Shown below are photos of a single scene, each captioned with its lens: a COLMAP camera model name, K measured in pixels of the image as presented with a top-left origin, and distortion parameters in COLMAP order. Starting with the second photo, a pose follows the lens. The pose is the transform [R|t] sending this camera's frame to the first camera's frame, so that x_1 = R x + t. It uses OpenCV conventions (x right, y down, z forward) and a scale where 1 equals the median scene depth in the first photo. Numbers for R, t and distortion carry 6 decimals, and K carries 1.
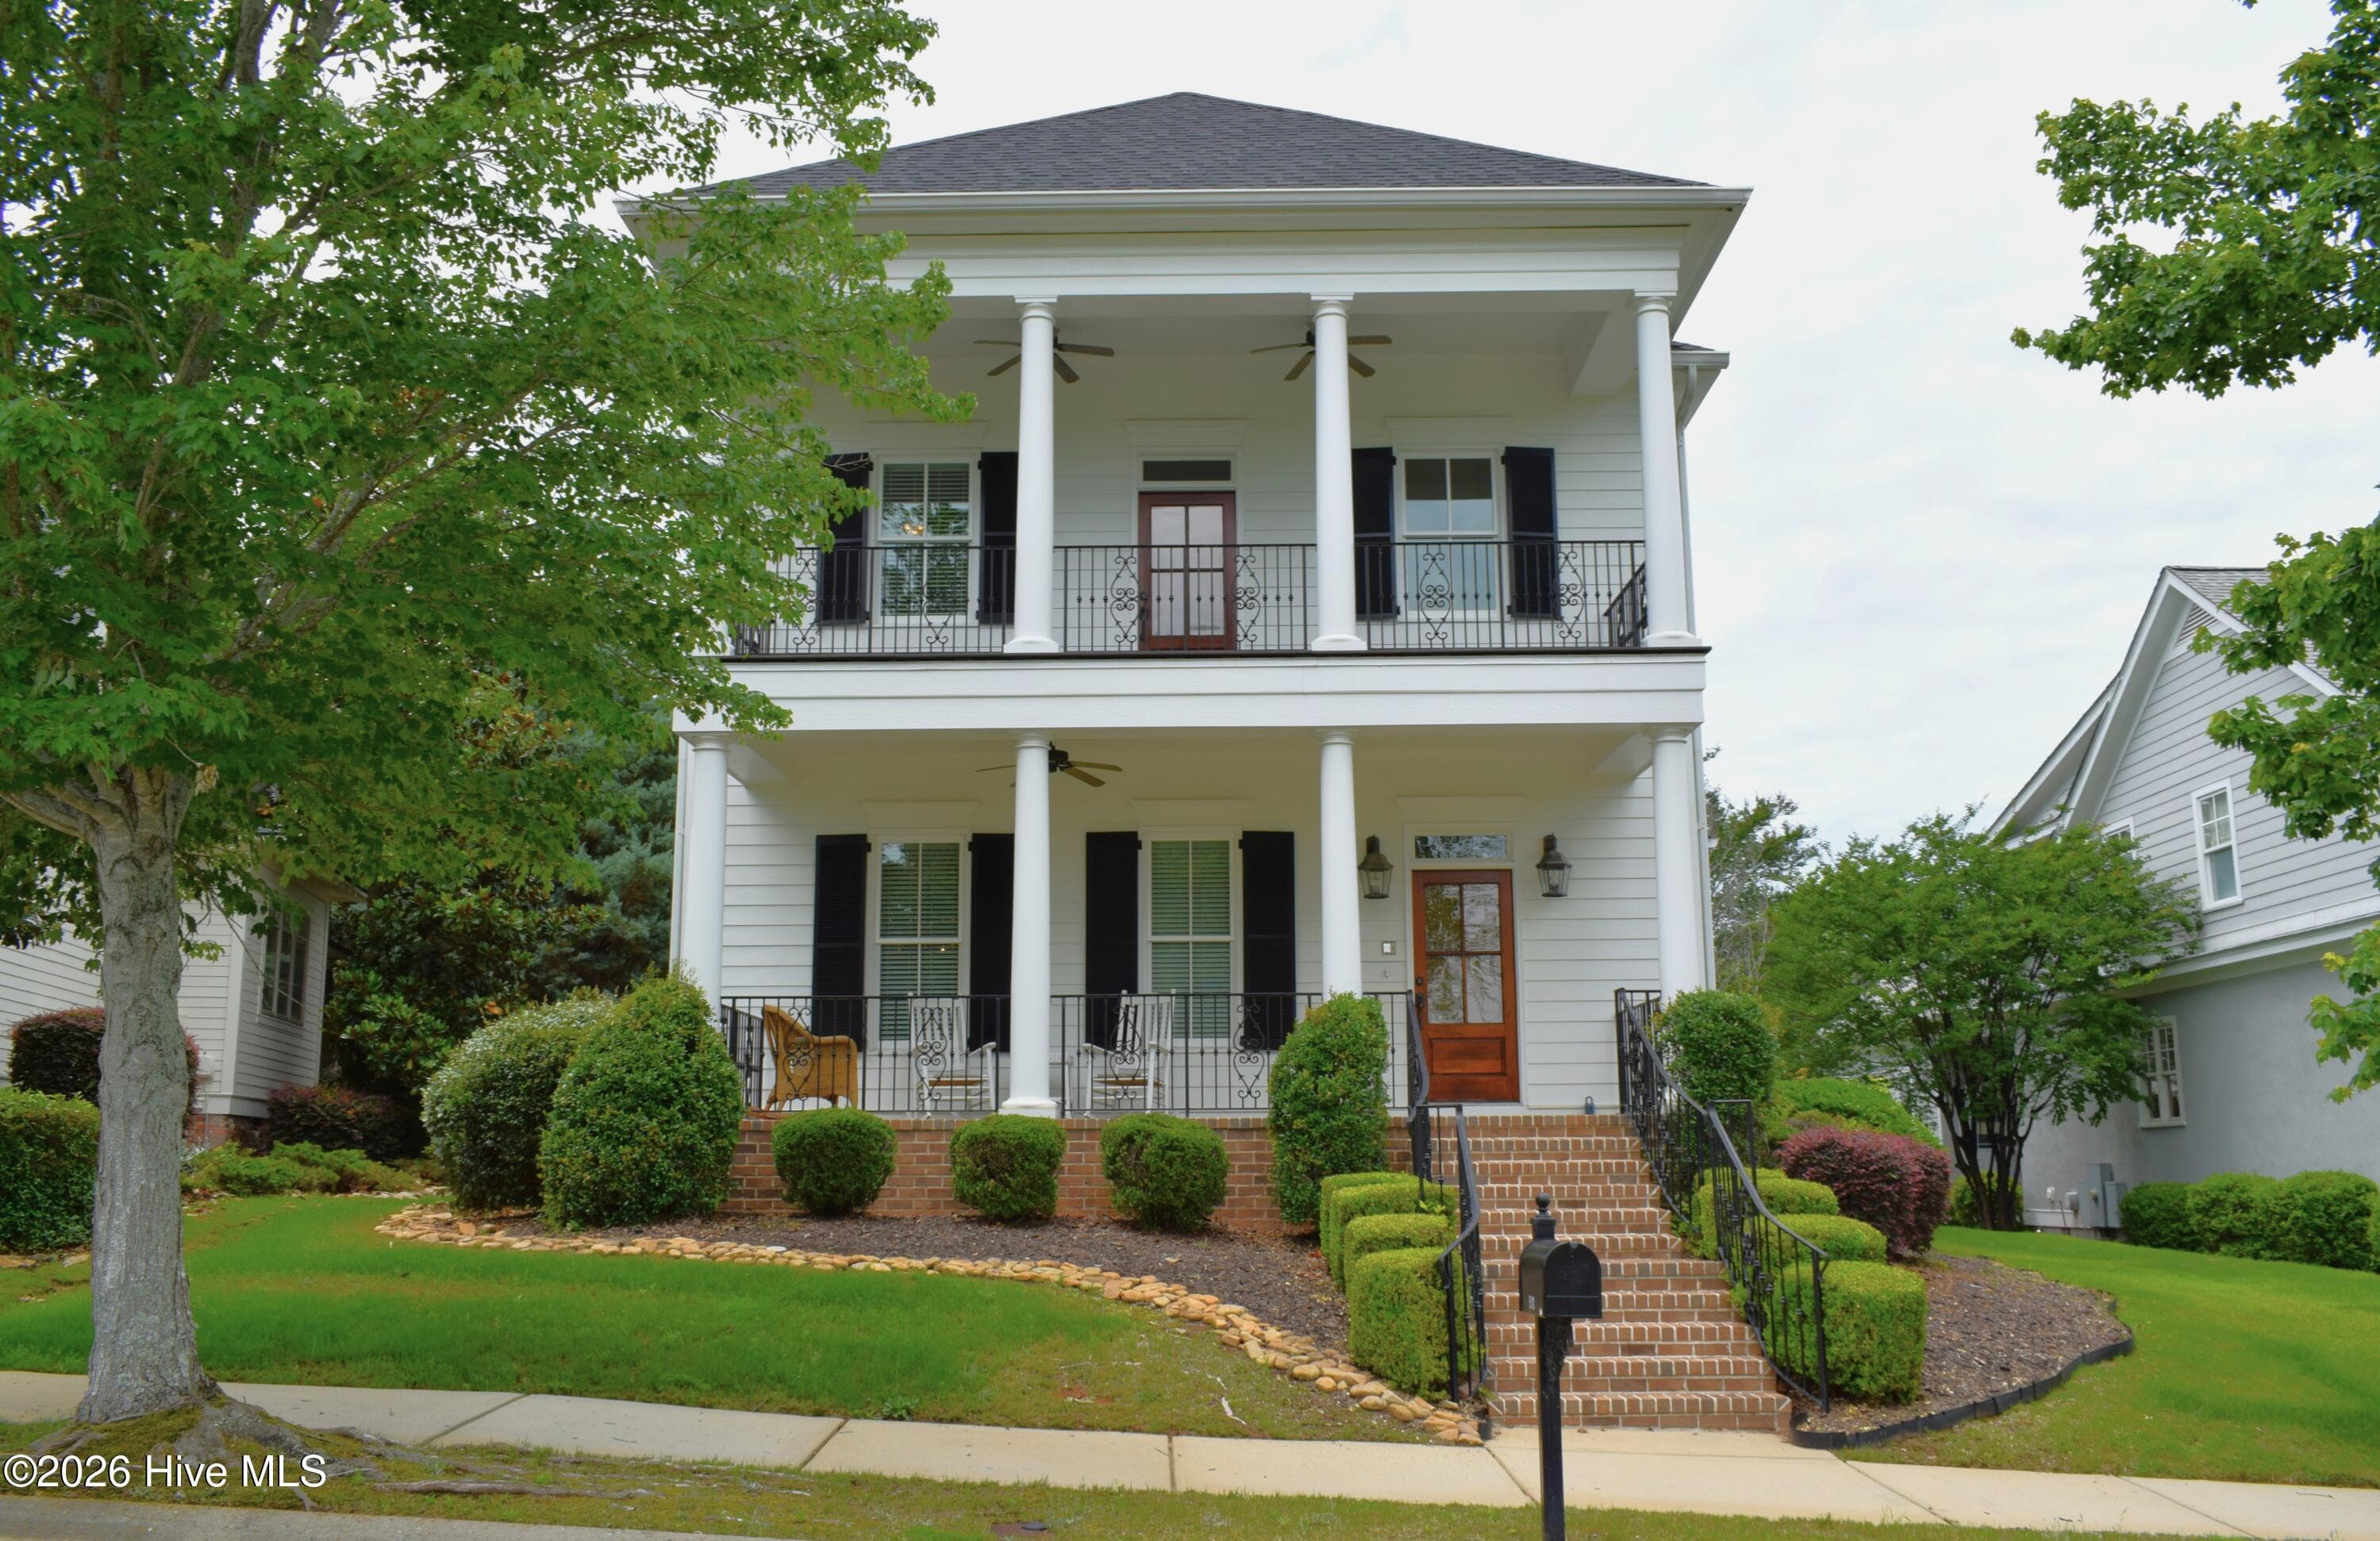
lens RADIAL K [[2157.5, 0, 1190.0], [0, 2157.5, 770.5], [0, 0, 1]] dist [-0.040600, 0.023744]
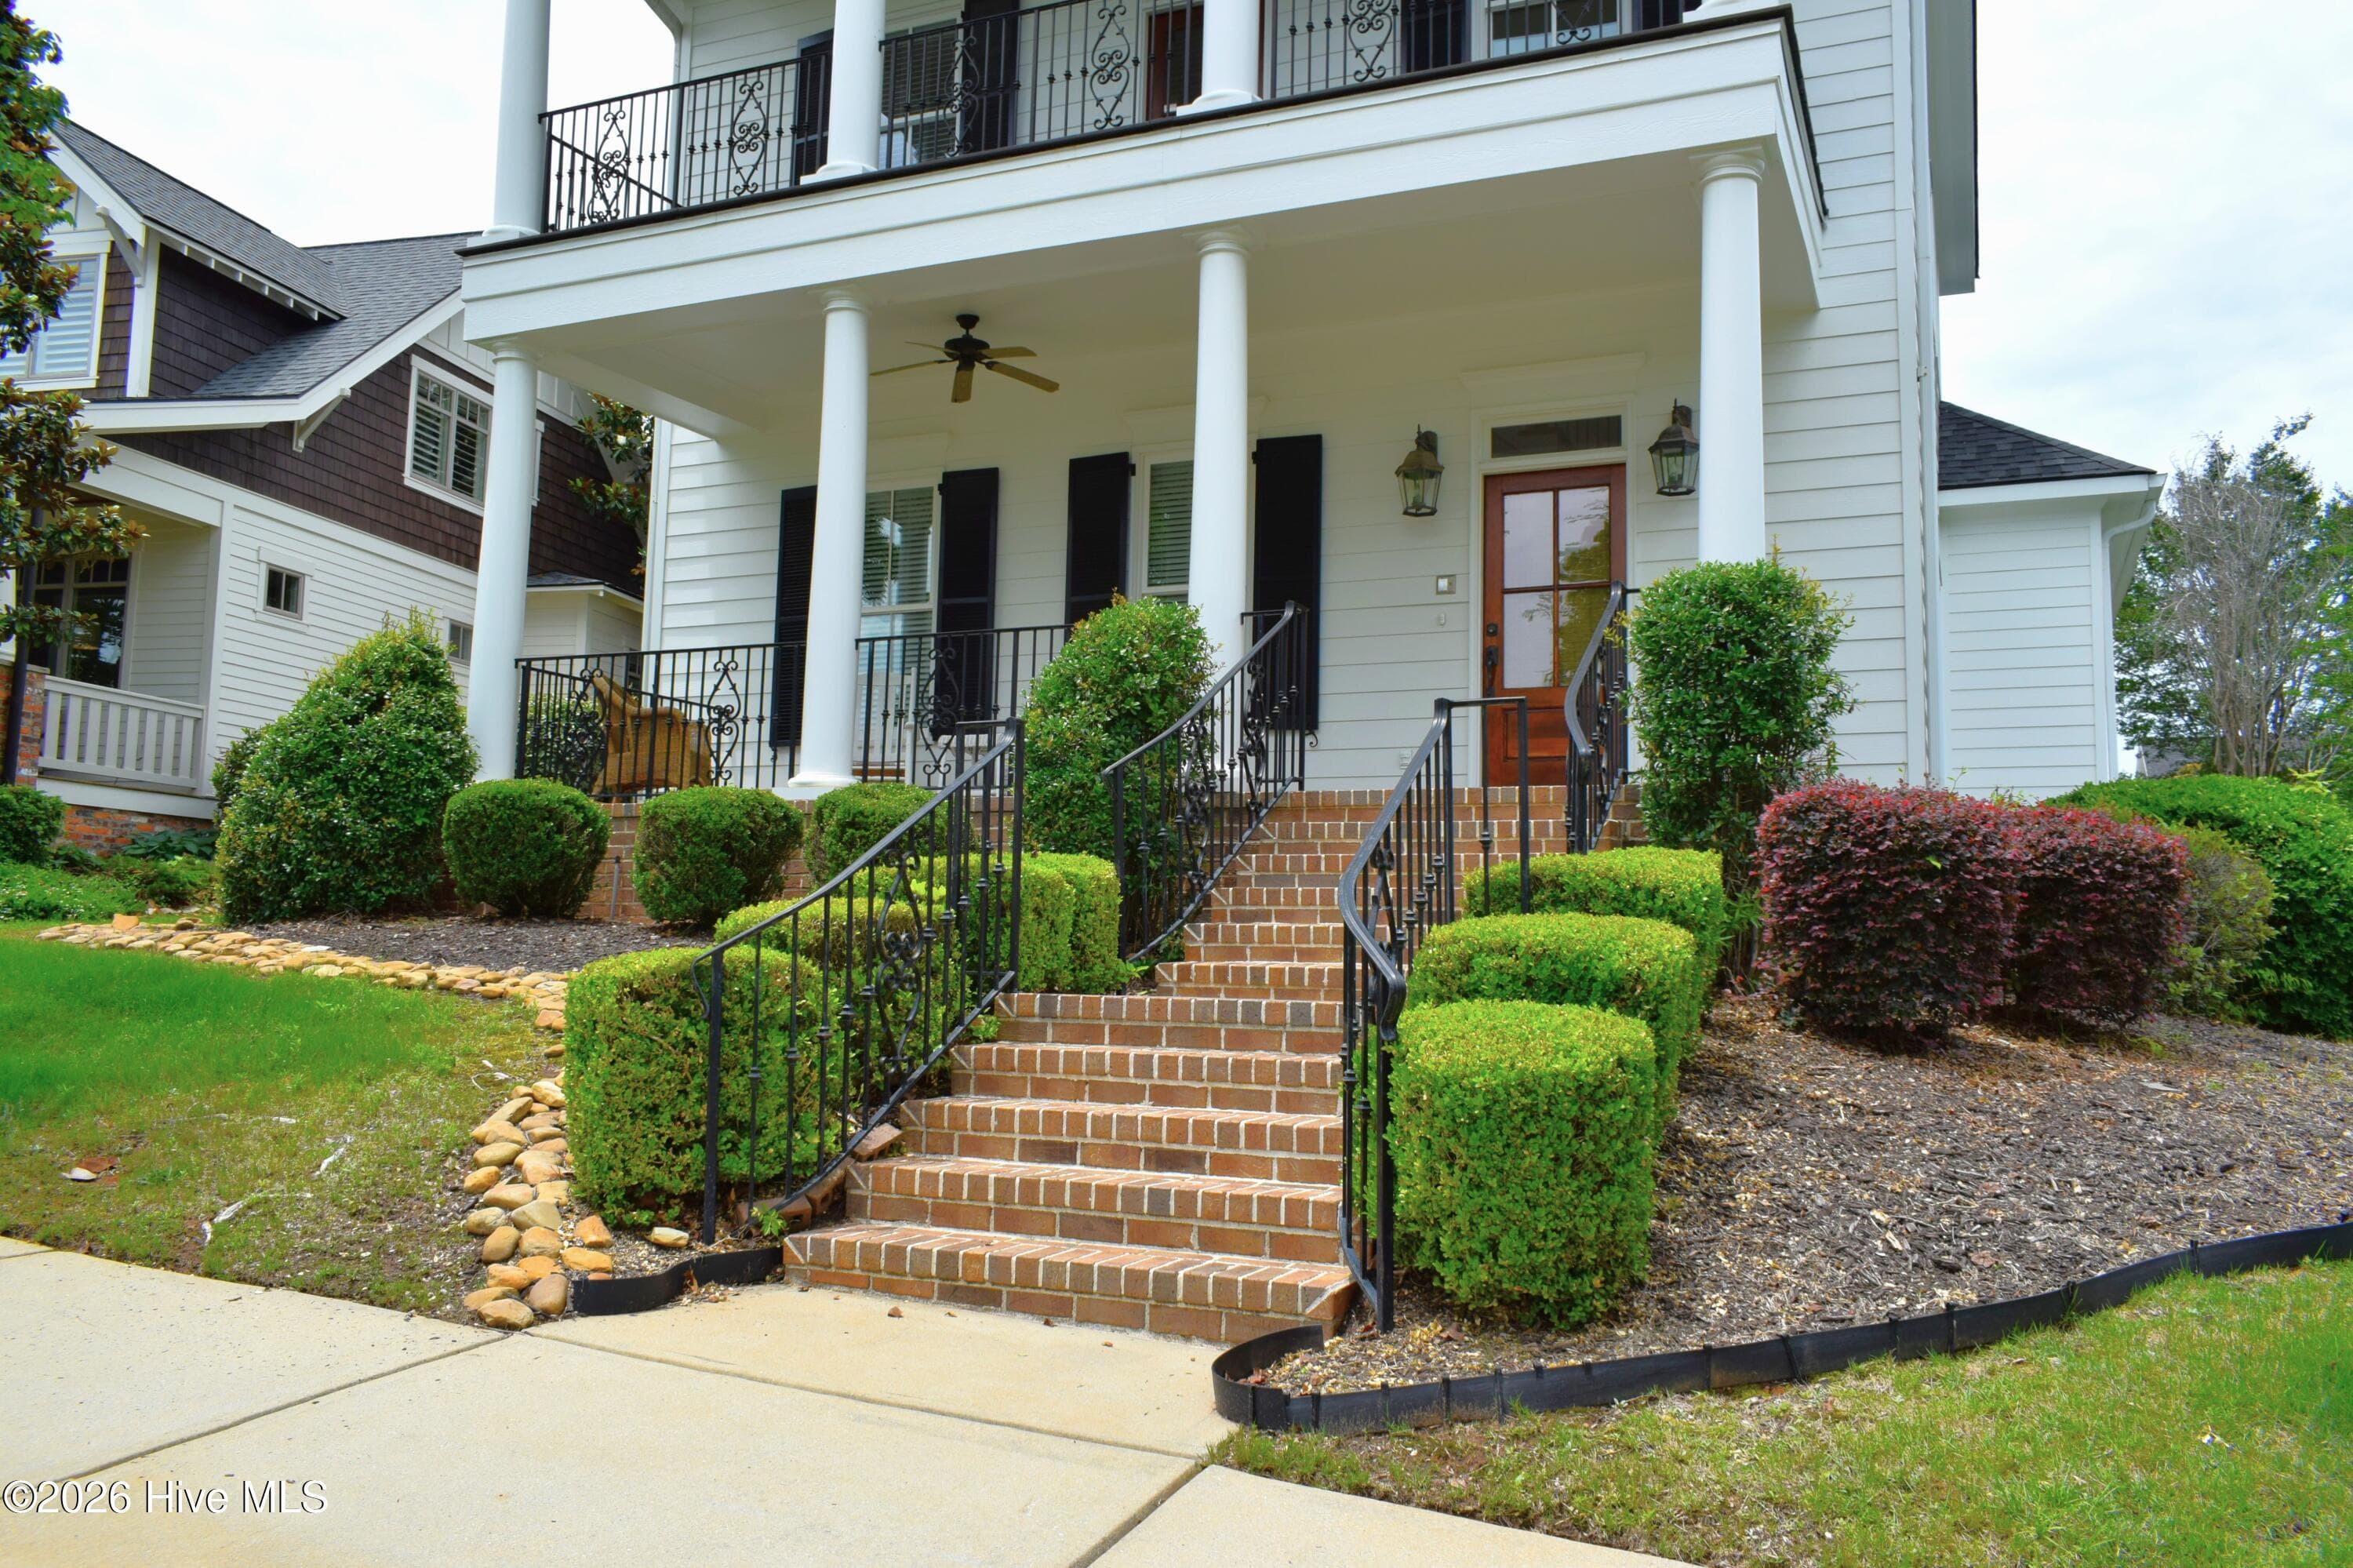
lens RADIAL K [[1849.8, 0, 1176.5], [0, 1849.8, 784.0], [0, 0, 1]] dist [-0.013850, -0.000510]
pose [[0.914888, -0.012585, -0.403512, 0.322705], [0.047764, 0.995868, 0.077235, 0.121291], [0.400873, -0.089935, 0.911709, 0.503134]]
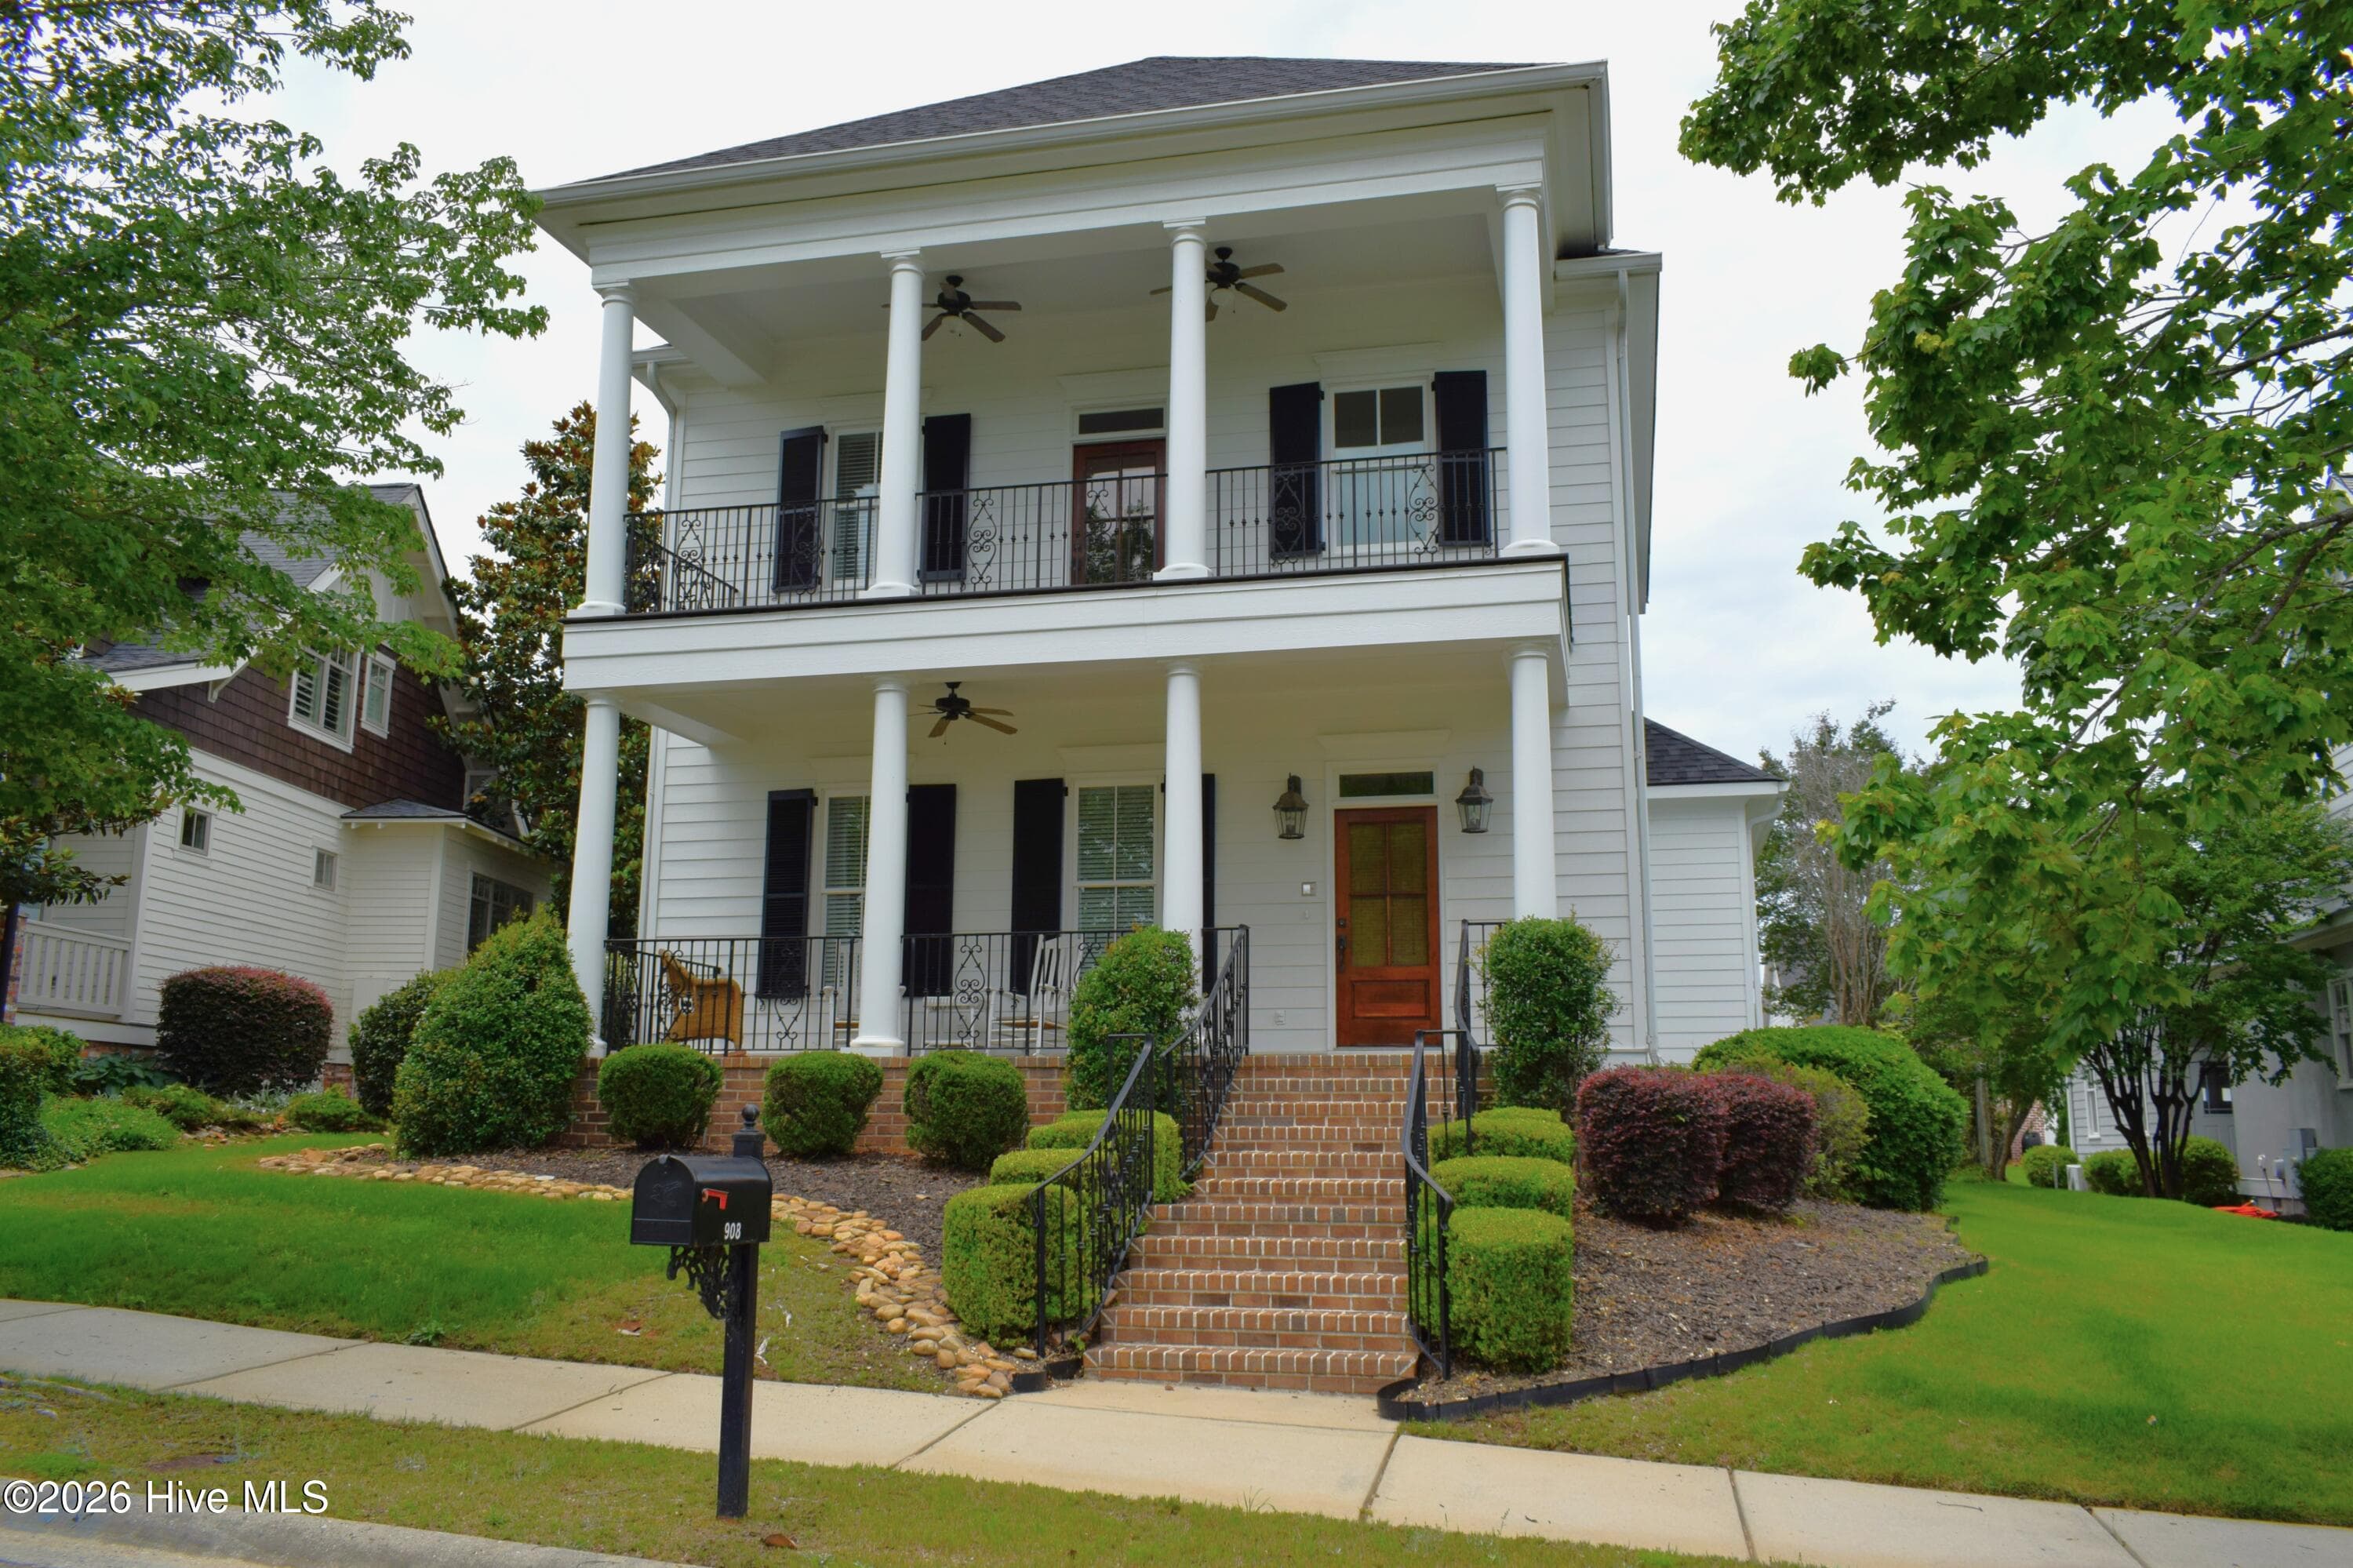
lens RADIAL K [[1947.0, 0, 1174.6], [0, 1947.0, 768.5], [0, 0, 1]] dist [-0.016579, -0.006393]
pose [[0.974175, -0.030923, -0.223666, 0.292021], [0.029919, 0.999521, -0.007877, 0.041182], [0.223803, 0.000982, 0.974634, 0.156279]]
